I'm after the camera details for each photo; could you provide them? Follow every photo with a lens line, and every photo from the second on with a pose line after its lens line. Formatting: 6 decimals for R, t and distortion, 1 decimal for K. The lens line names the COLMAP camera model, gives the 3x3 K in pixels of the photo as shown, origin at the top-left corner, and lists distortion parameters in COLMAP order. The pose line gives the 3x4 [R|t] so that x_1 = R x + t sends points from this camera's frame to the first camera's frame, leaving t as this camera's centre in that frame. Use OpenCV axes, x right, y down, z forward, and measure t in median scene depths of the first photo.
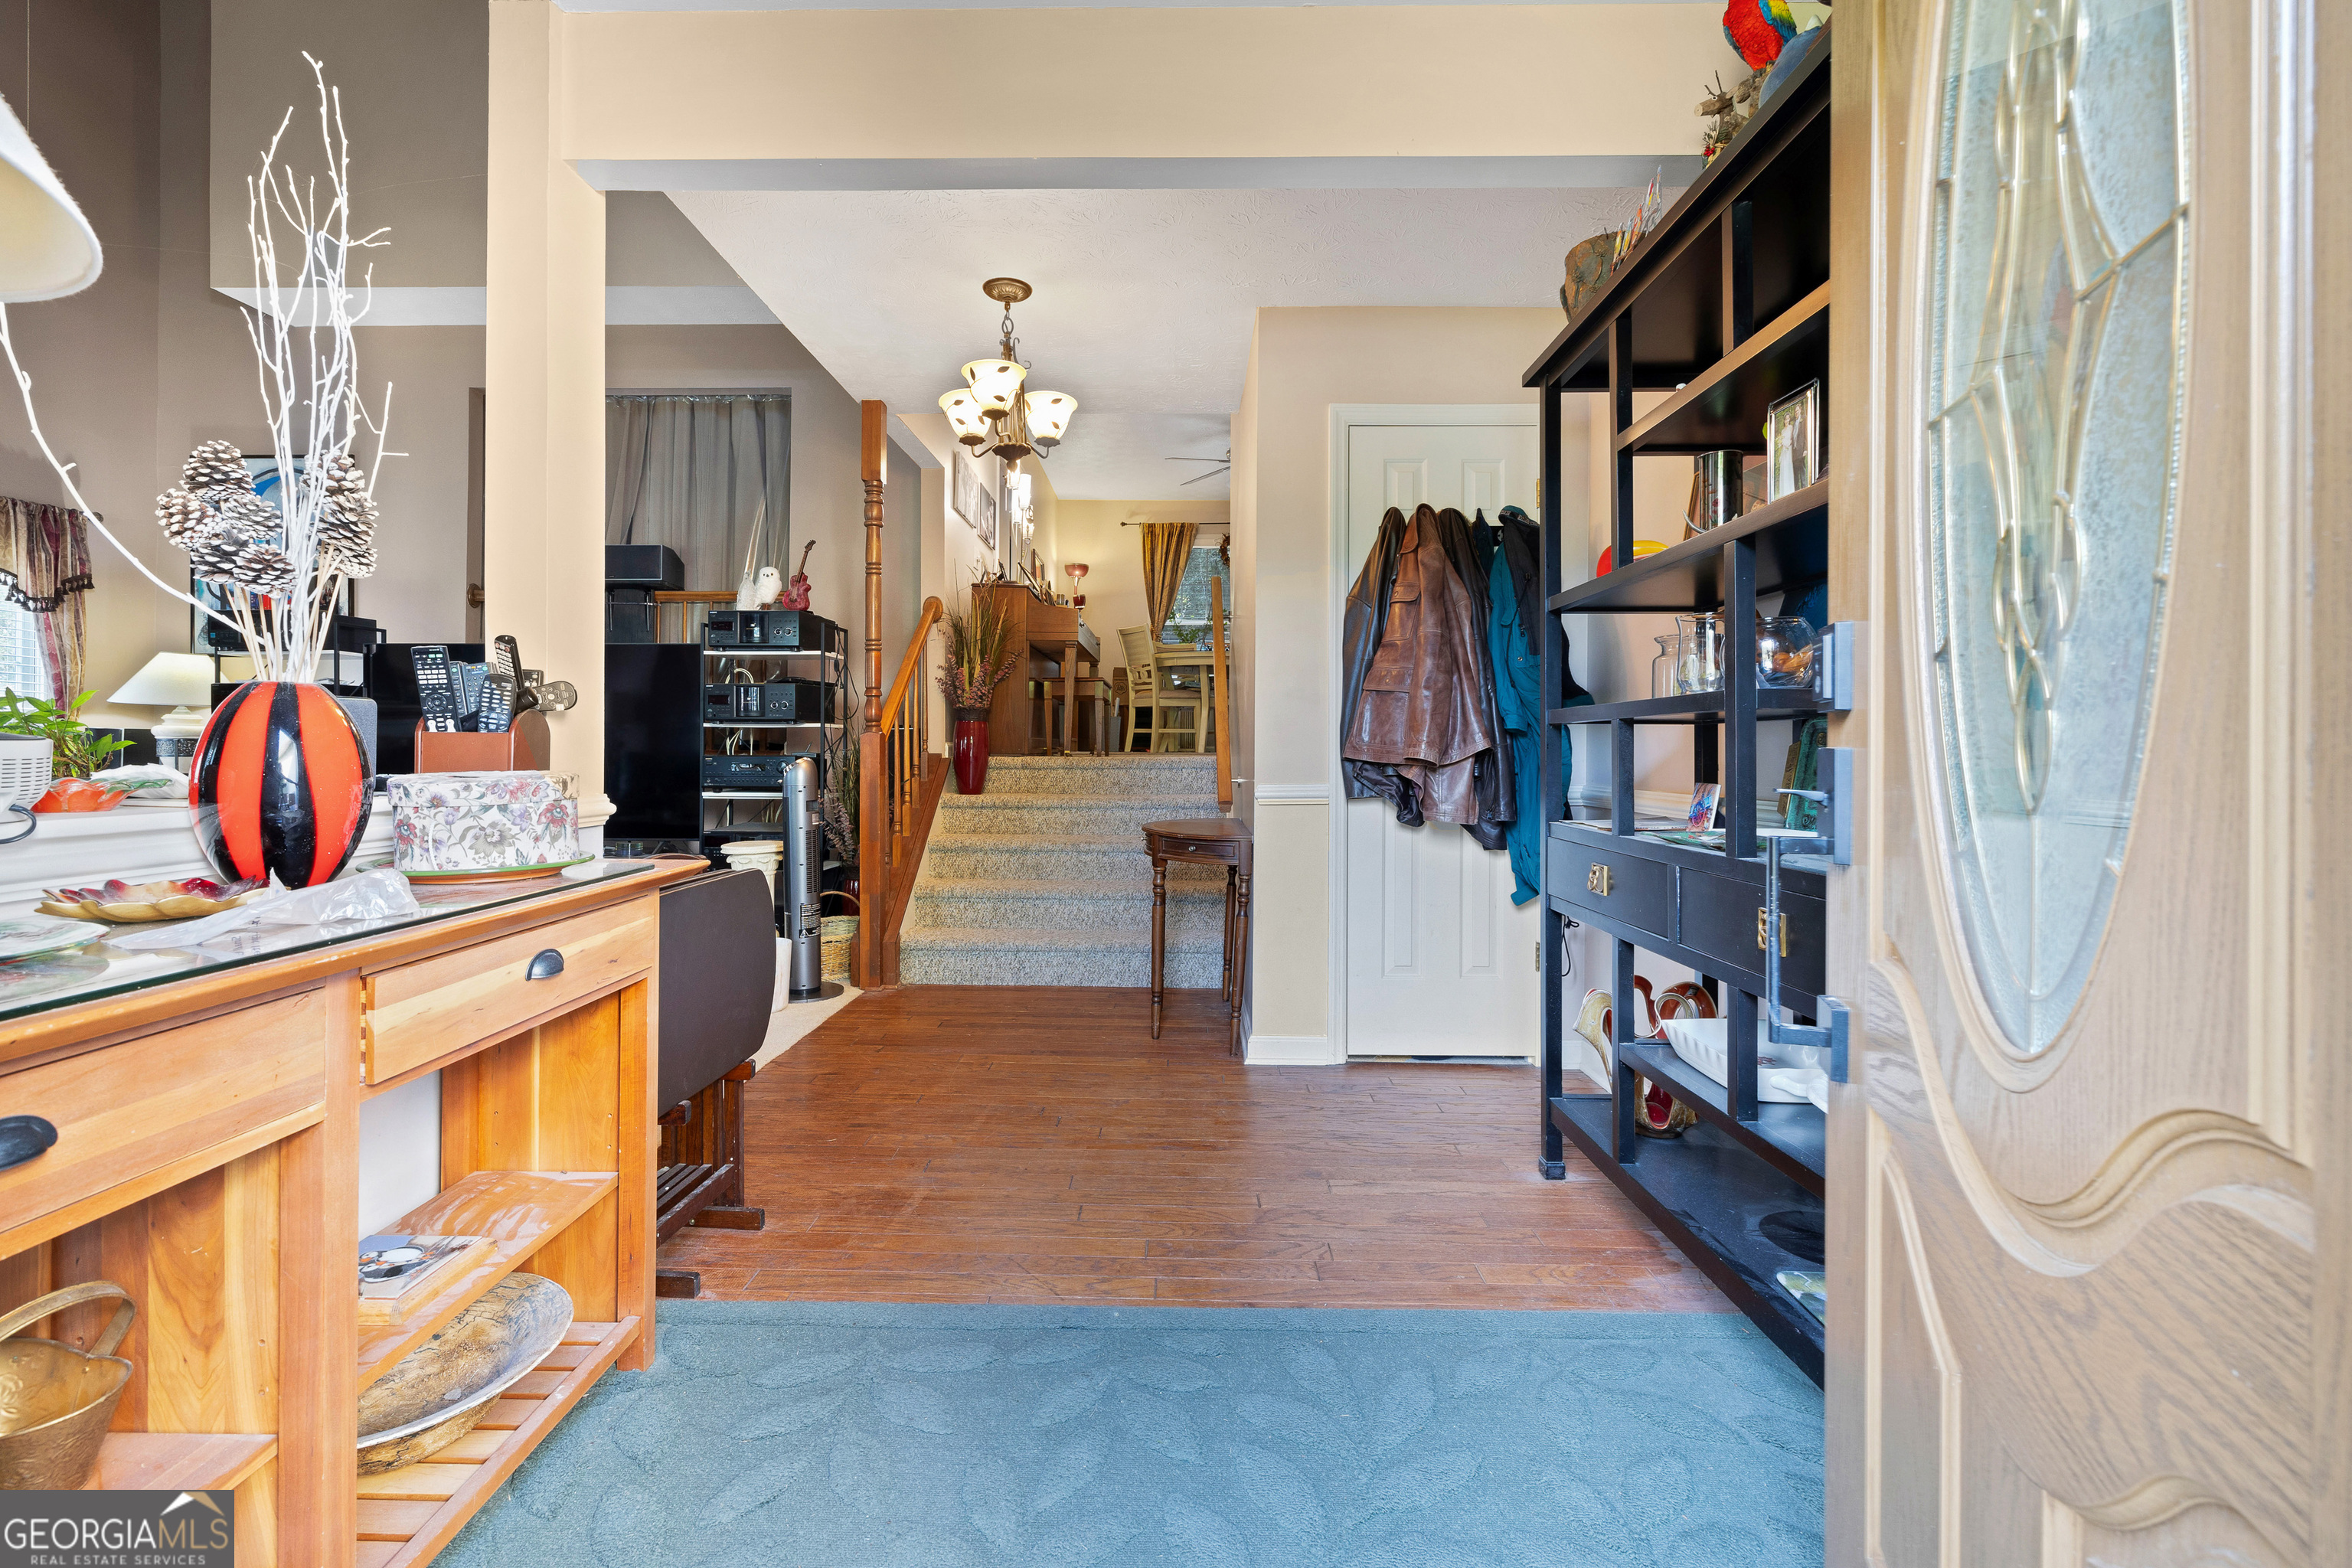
lens RADIAL K [[1019.1, 0, 1172.0], [0, 1019.1, 767.8], [0, 0, 1]] dist [0.001494, 0.000148]
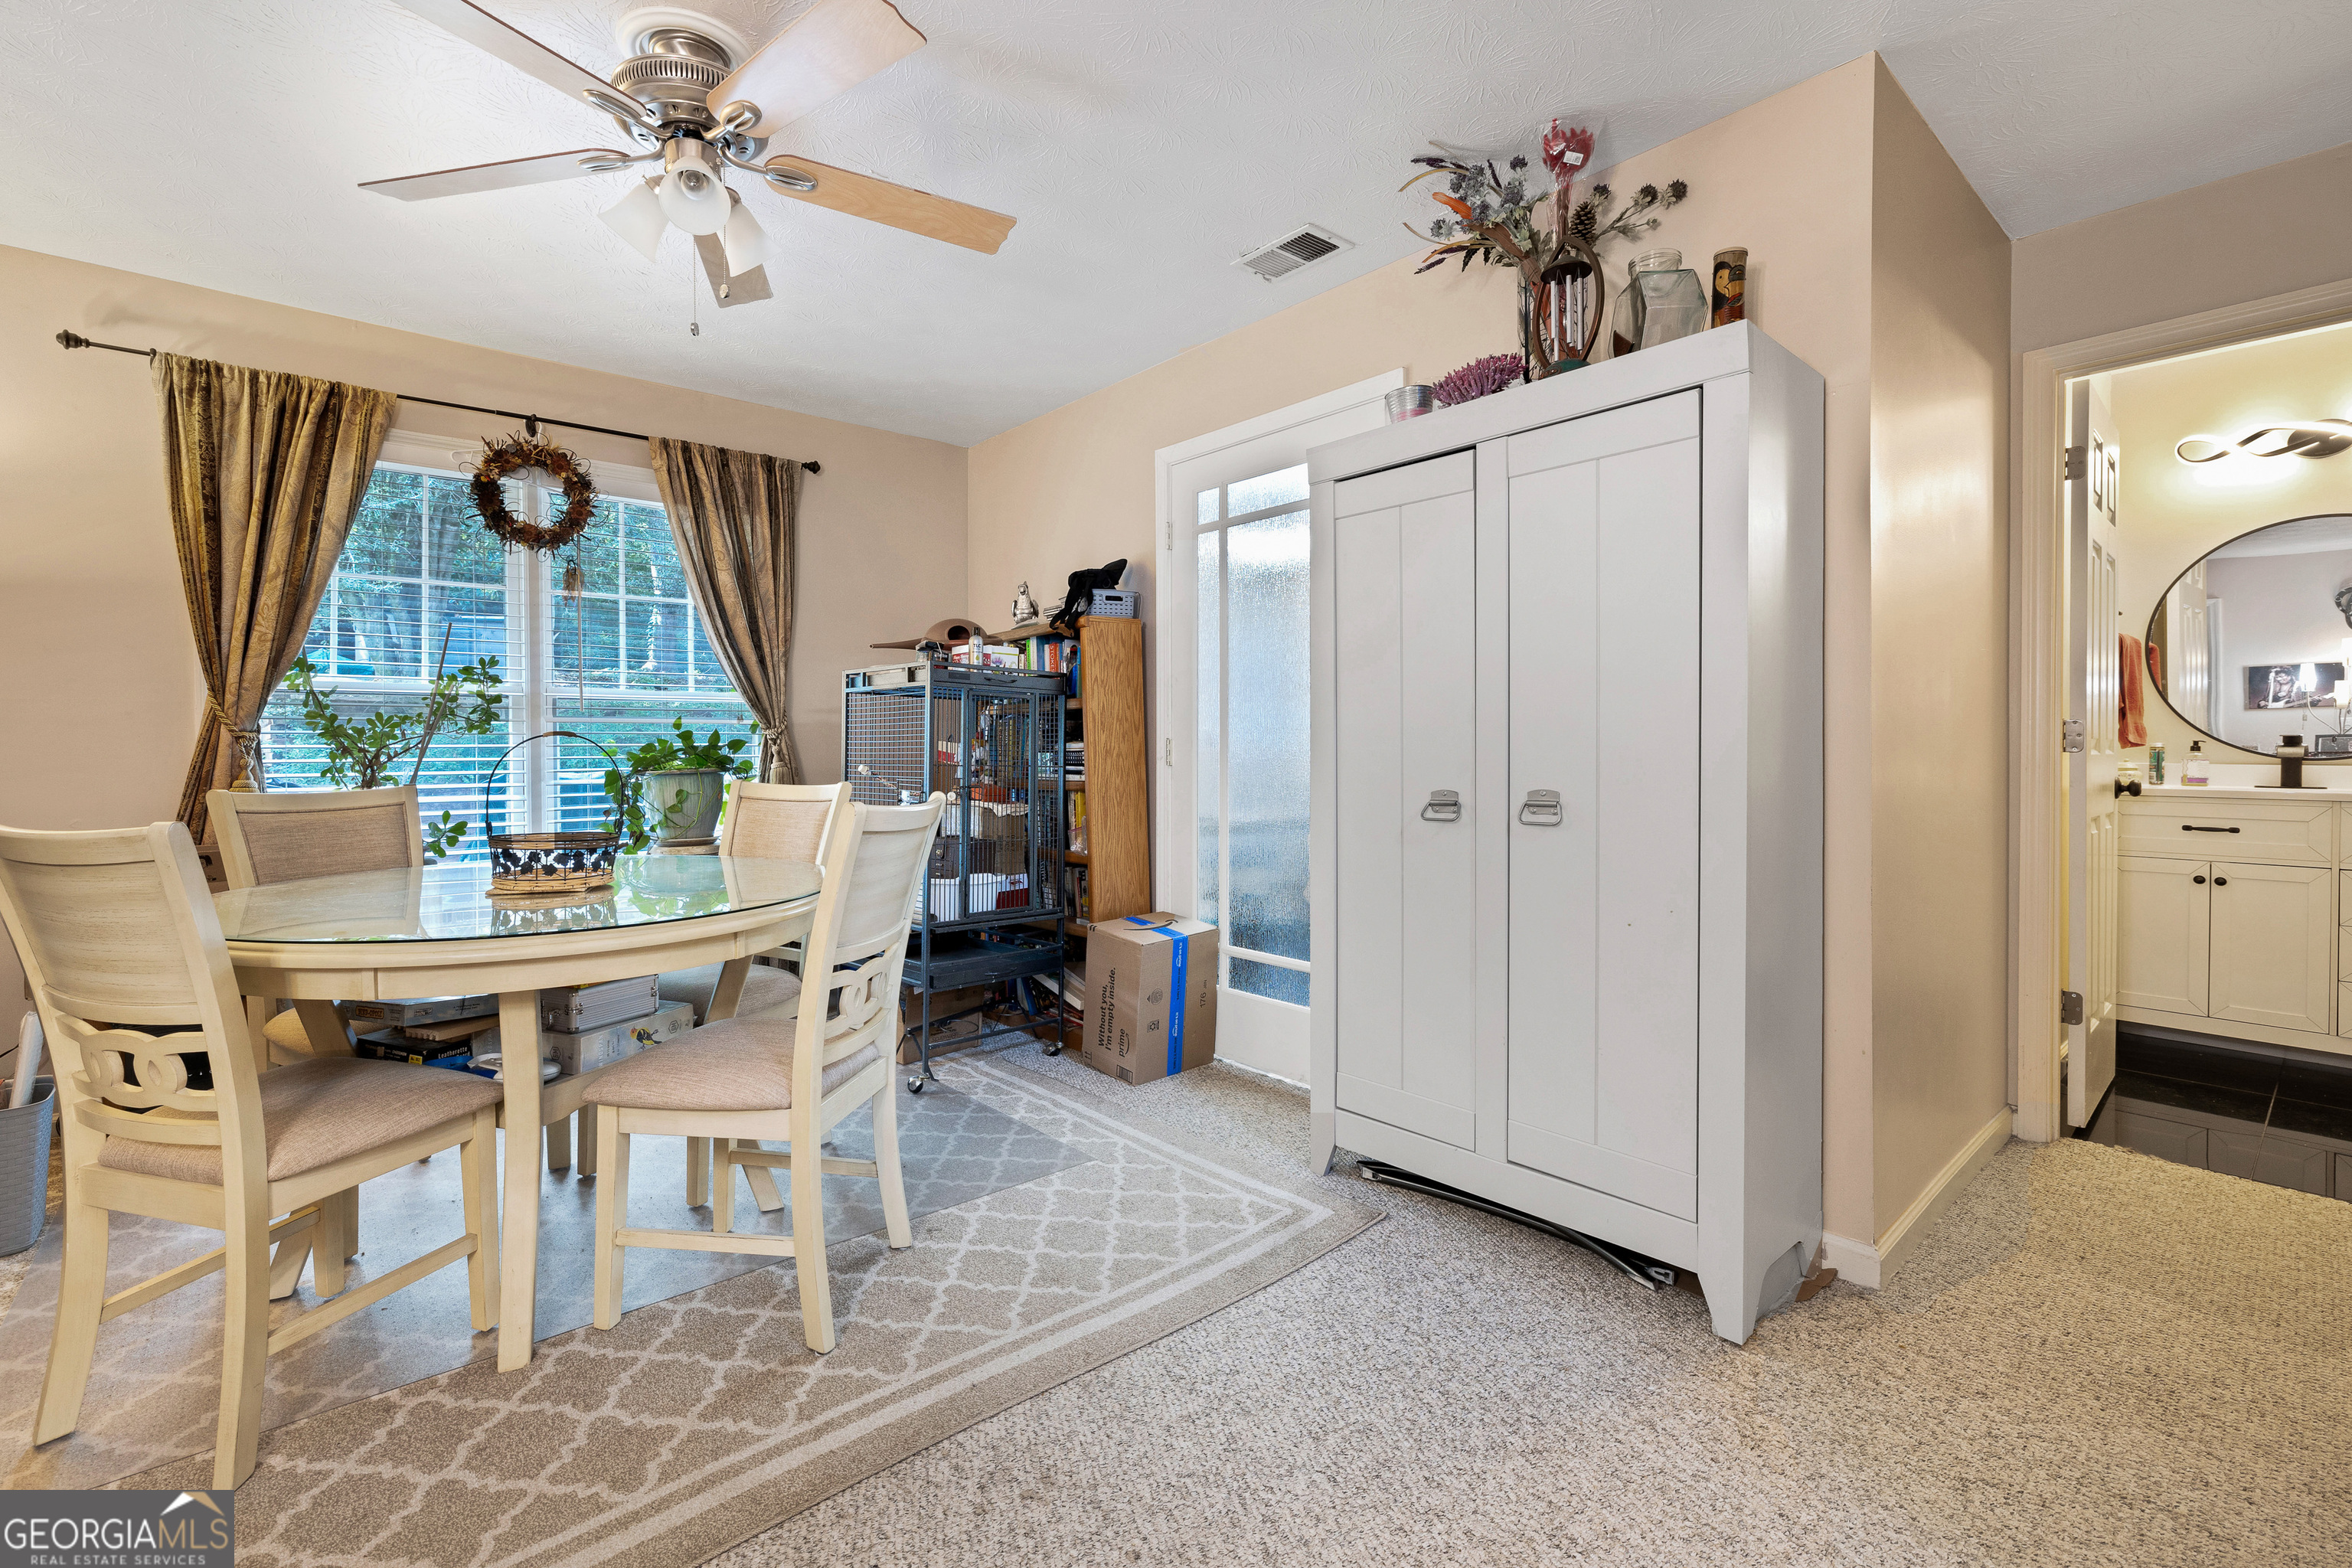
lens RADIAL K [[1019.1, 0, 1120.0], [0, 1019.1, 762.0], [0, 0, 1]] dist [0.001494, 0.000148]
pose [[0.764589, -0.016642, 0.644303, -0.009511], [0.014264, 0.999859, 0.008898, -0.120873], [-0.644360, 0.002387, 0.764718, 0.597214]]
